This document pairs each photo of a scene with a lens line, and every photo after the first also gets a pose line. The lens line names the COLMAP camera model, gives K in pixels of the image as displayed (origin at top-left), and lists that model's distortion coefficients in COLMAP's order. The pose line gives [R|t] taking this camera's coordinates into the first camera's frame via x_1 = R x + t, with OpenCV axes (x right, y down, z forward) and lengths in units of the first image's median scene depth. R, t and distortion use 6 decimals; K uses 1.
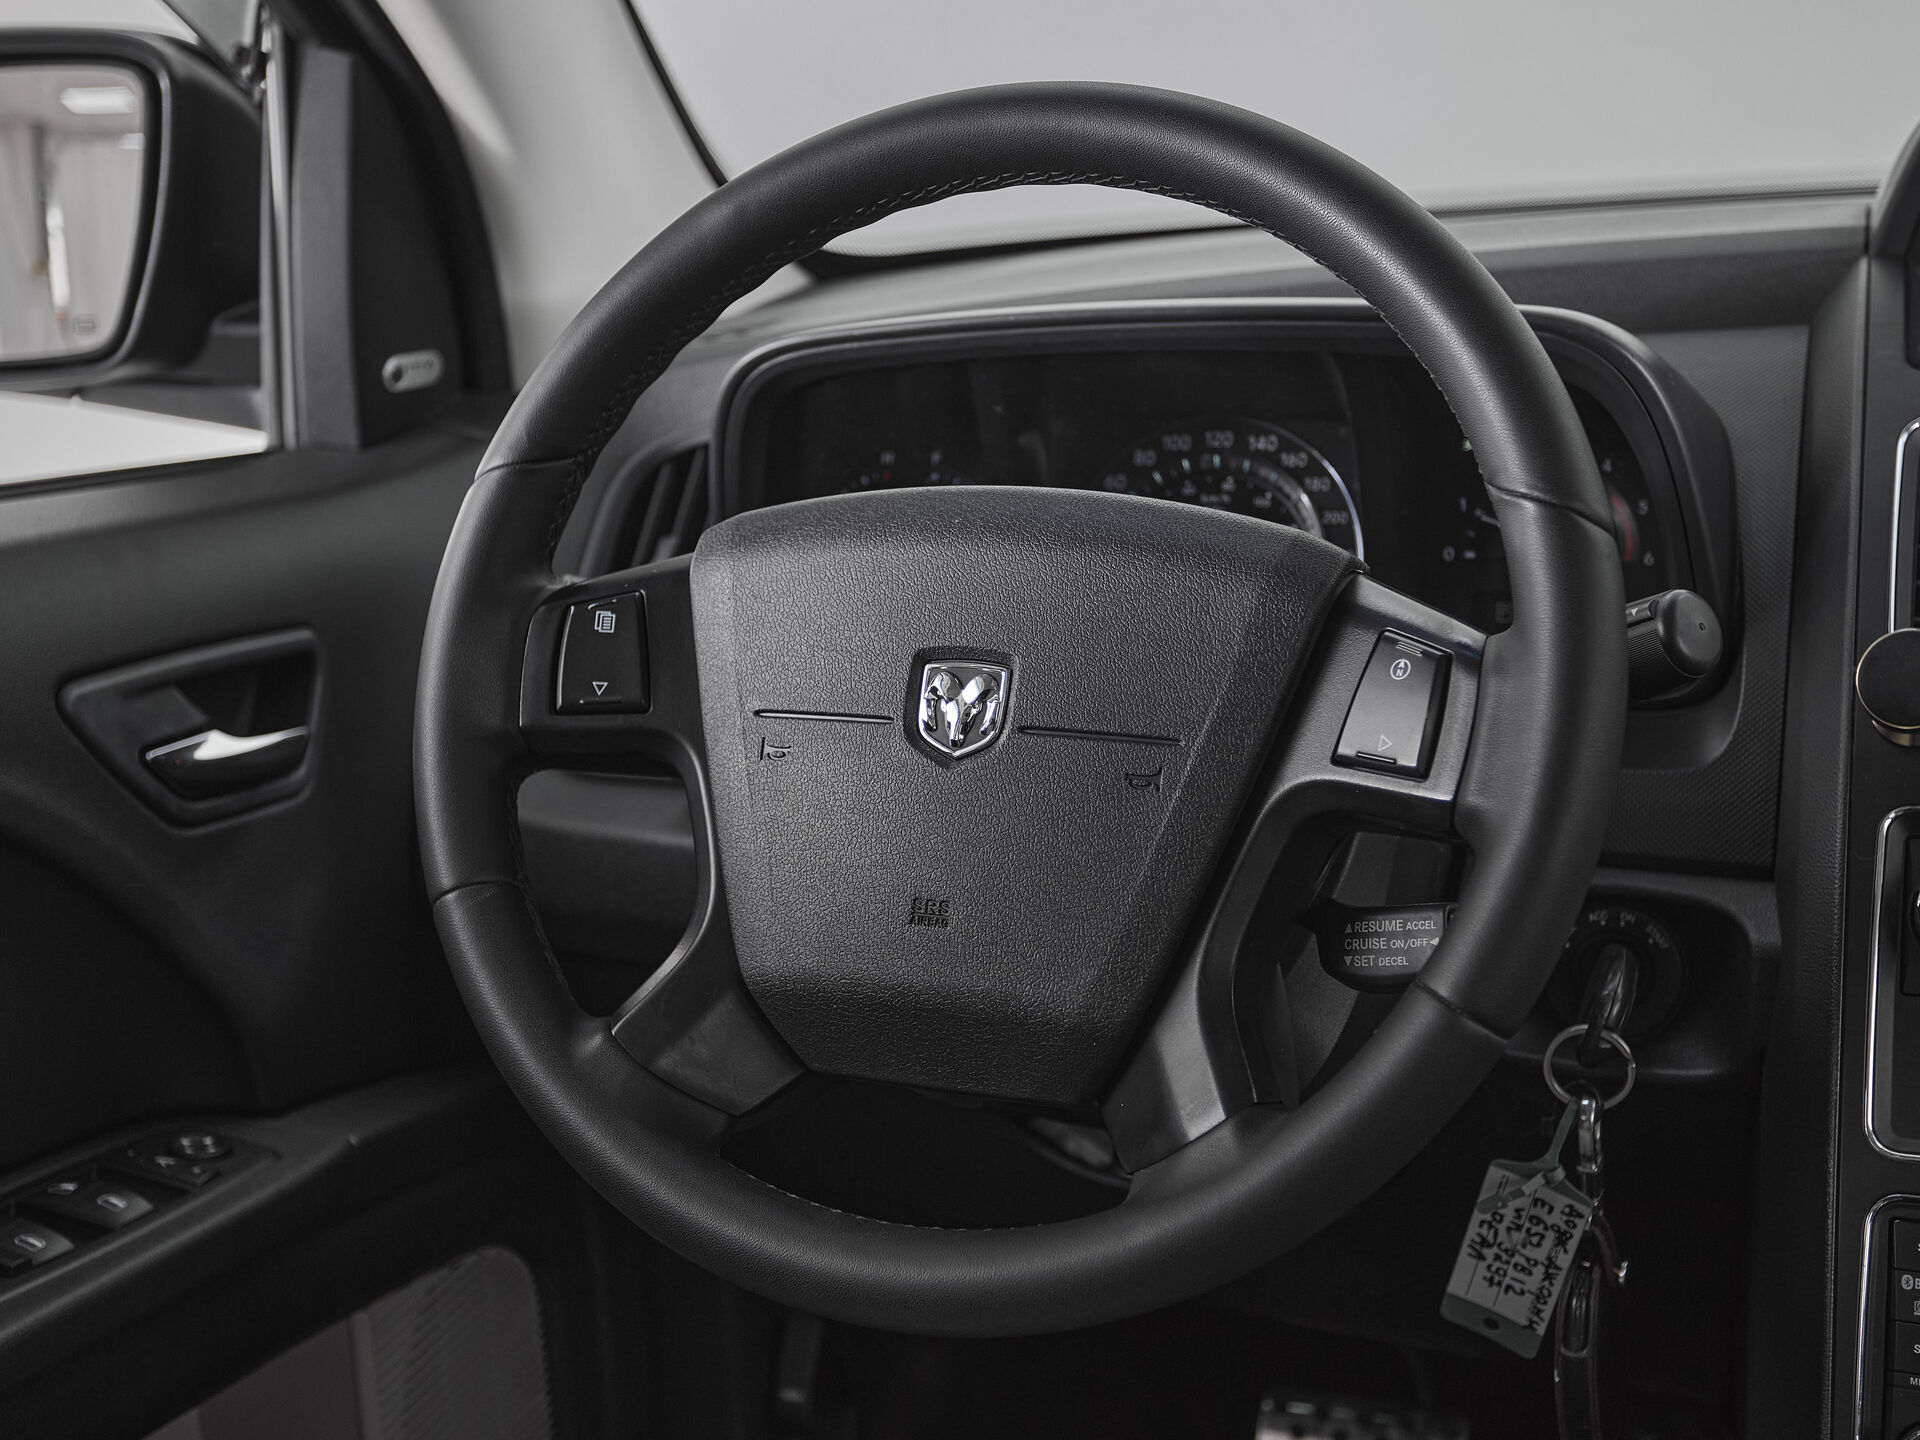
lens RADIAL K [[2380.0, 0, 960.0], [0, 2380.0, 720.0], [0, 0, 1]] dist [0.009389, 0.032712]
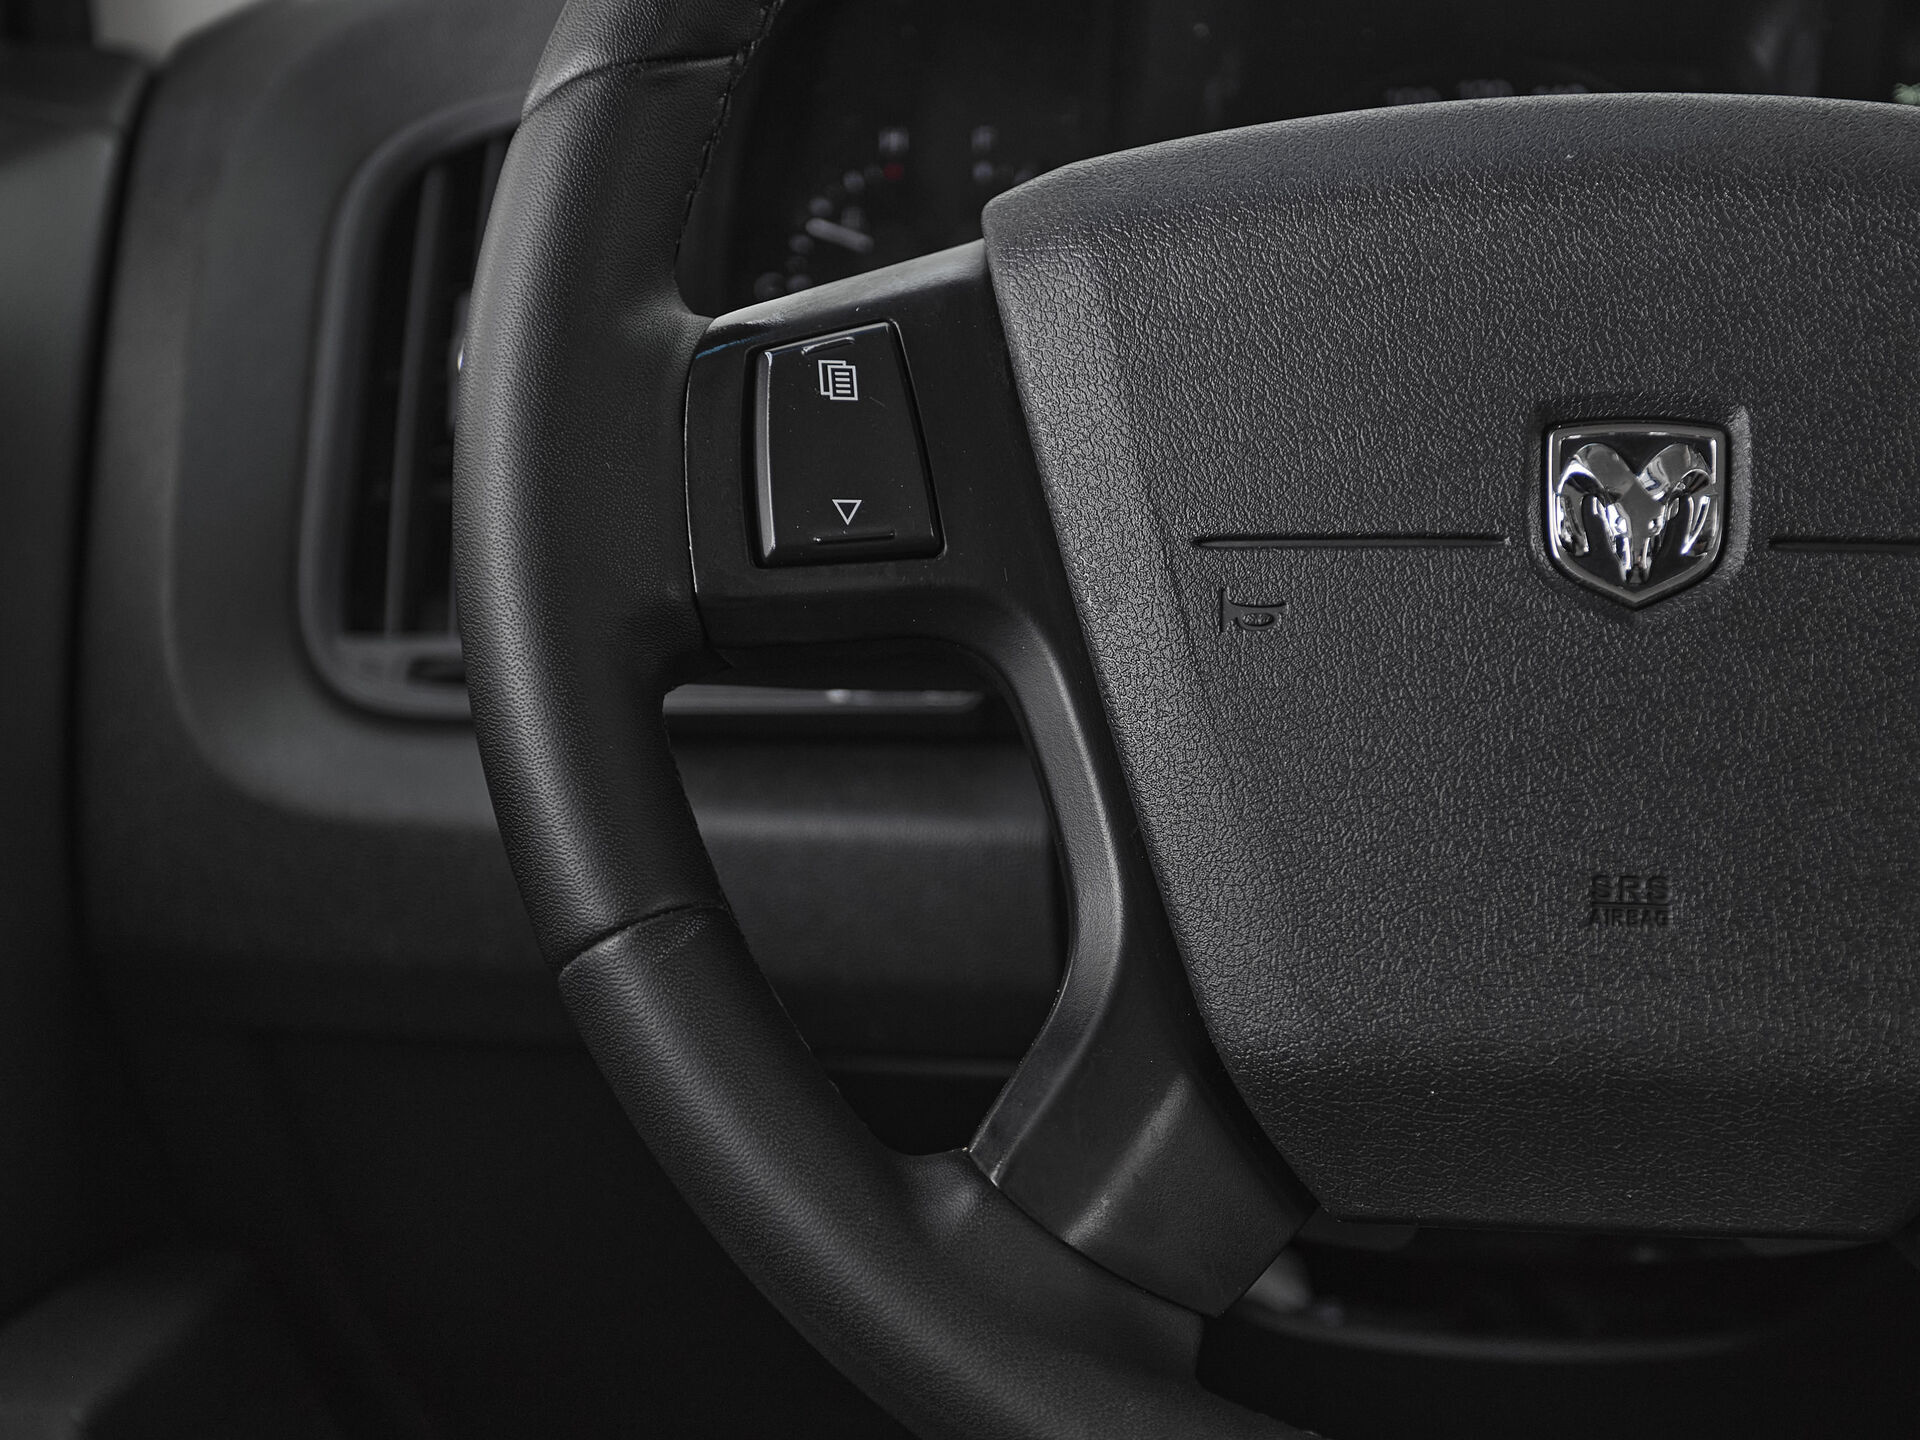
lens RADIAL K [[3113.1, 0, 1008.4], [0, 3113.1, 881.7], [0, 0, 1]] dist [0.012933, 0.104785]
pose [[0.956859, -0.070162, 0.281955, -0.317491], [0.049877, 0.995666, 0.078499, 0.015057], [-0.286241, -0.061049, 0.956211, 0.359556]]
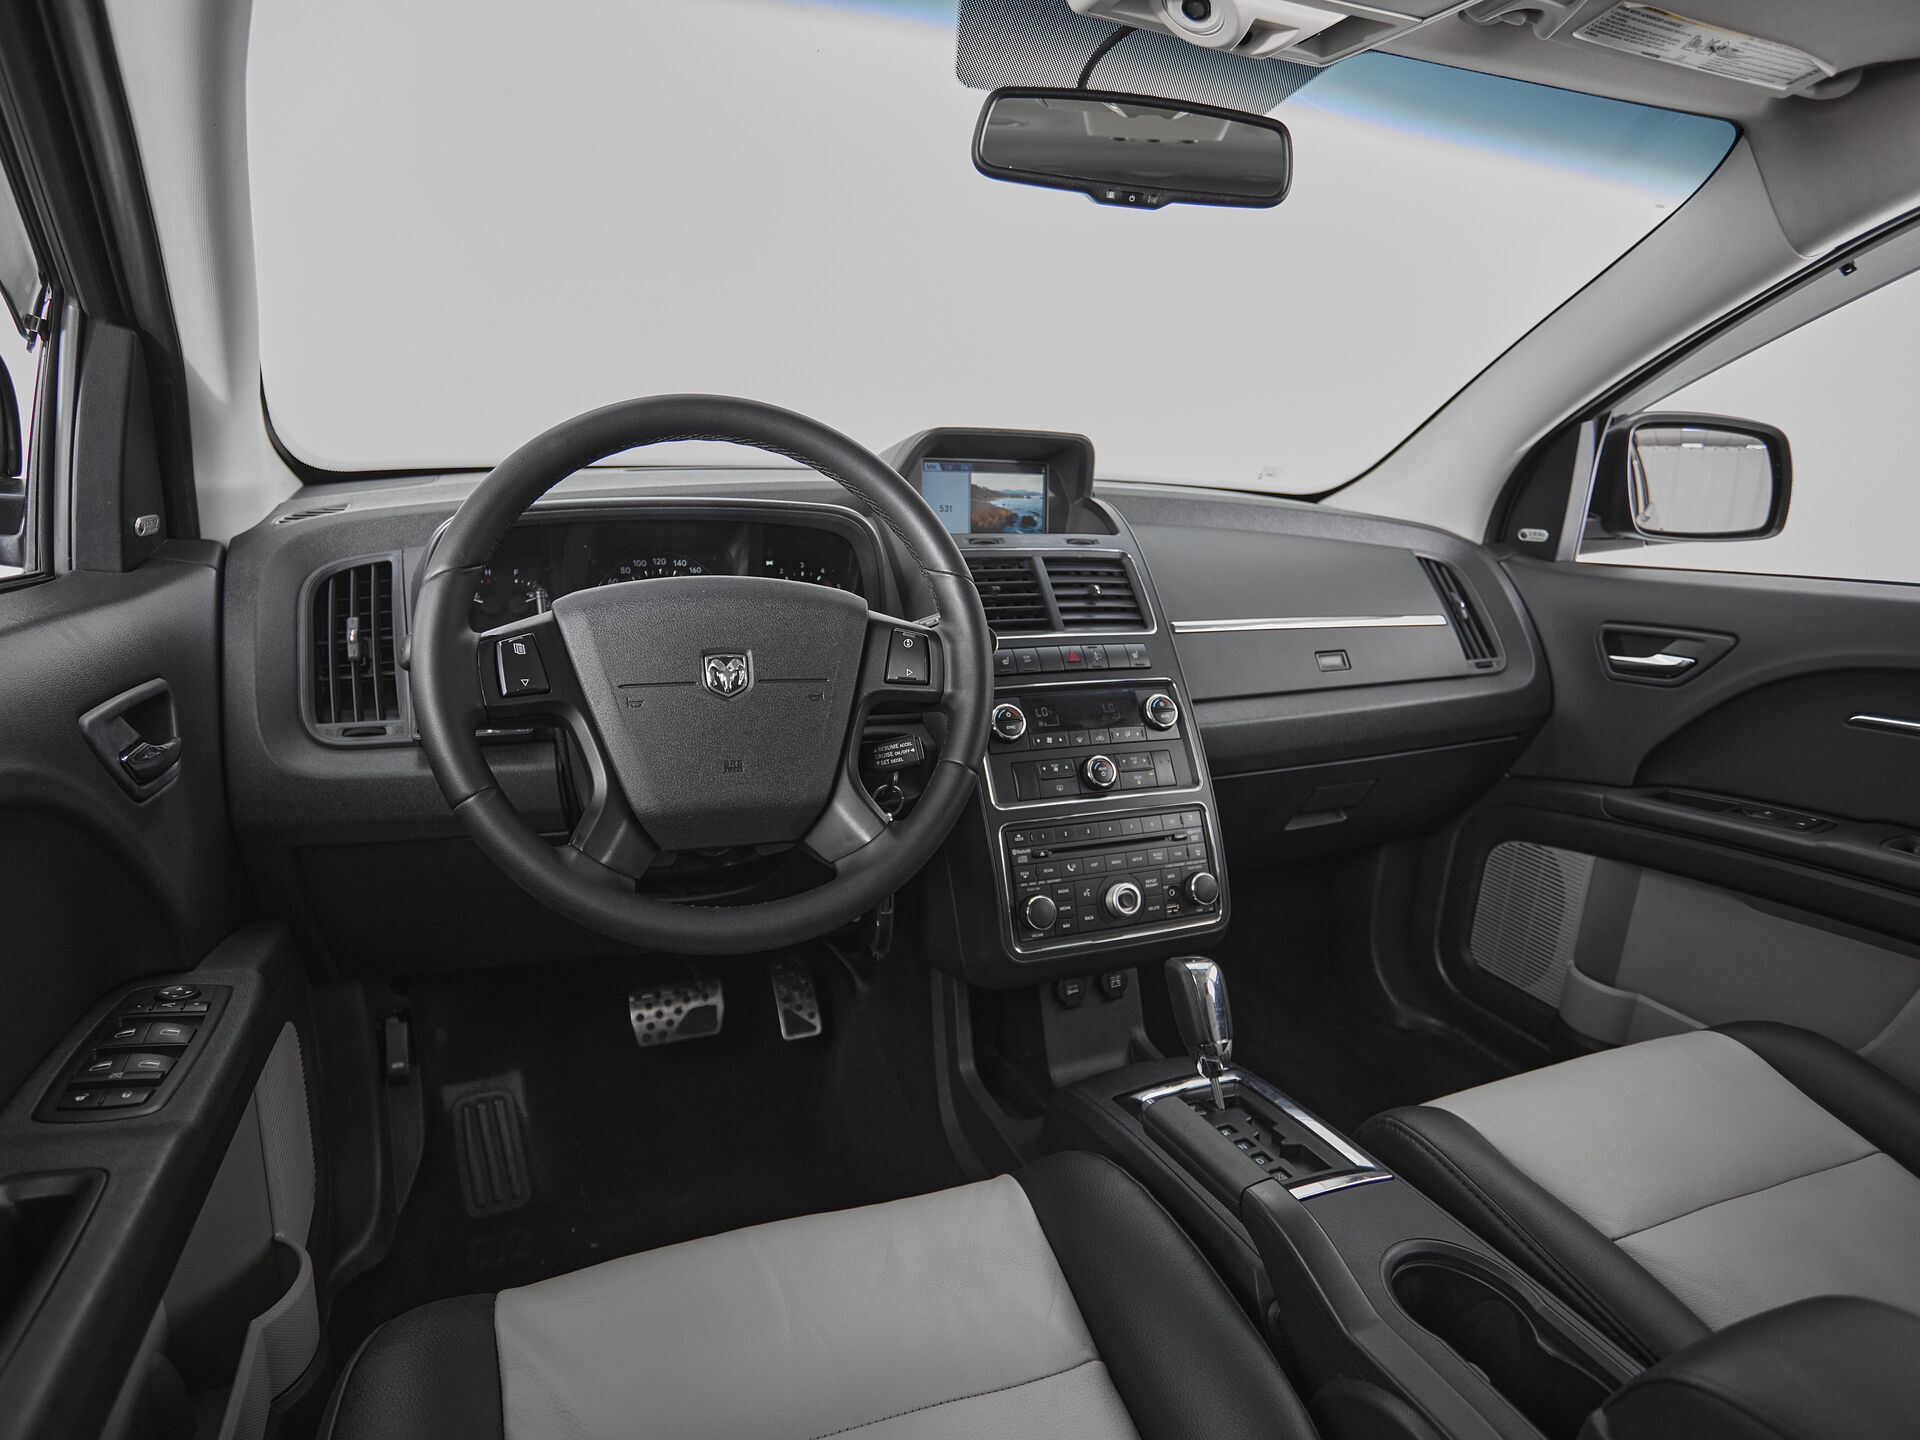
lens RADIAL K [[1031.0, 0, 926.3], [0, 1031.0, 718.0], [0, 0, 1]] dist [-0.003519, -0.000485]
pose [[0.734698, -0.103537, 0.670447, -0.490195], [0.093804, 0.994296, 0.050755, 0.003706], [-0.671878, 0.025601, 0.740219, 0.155678]]
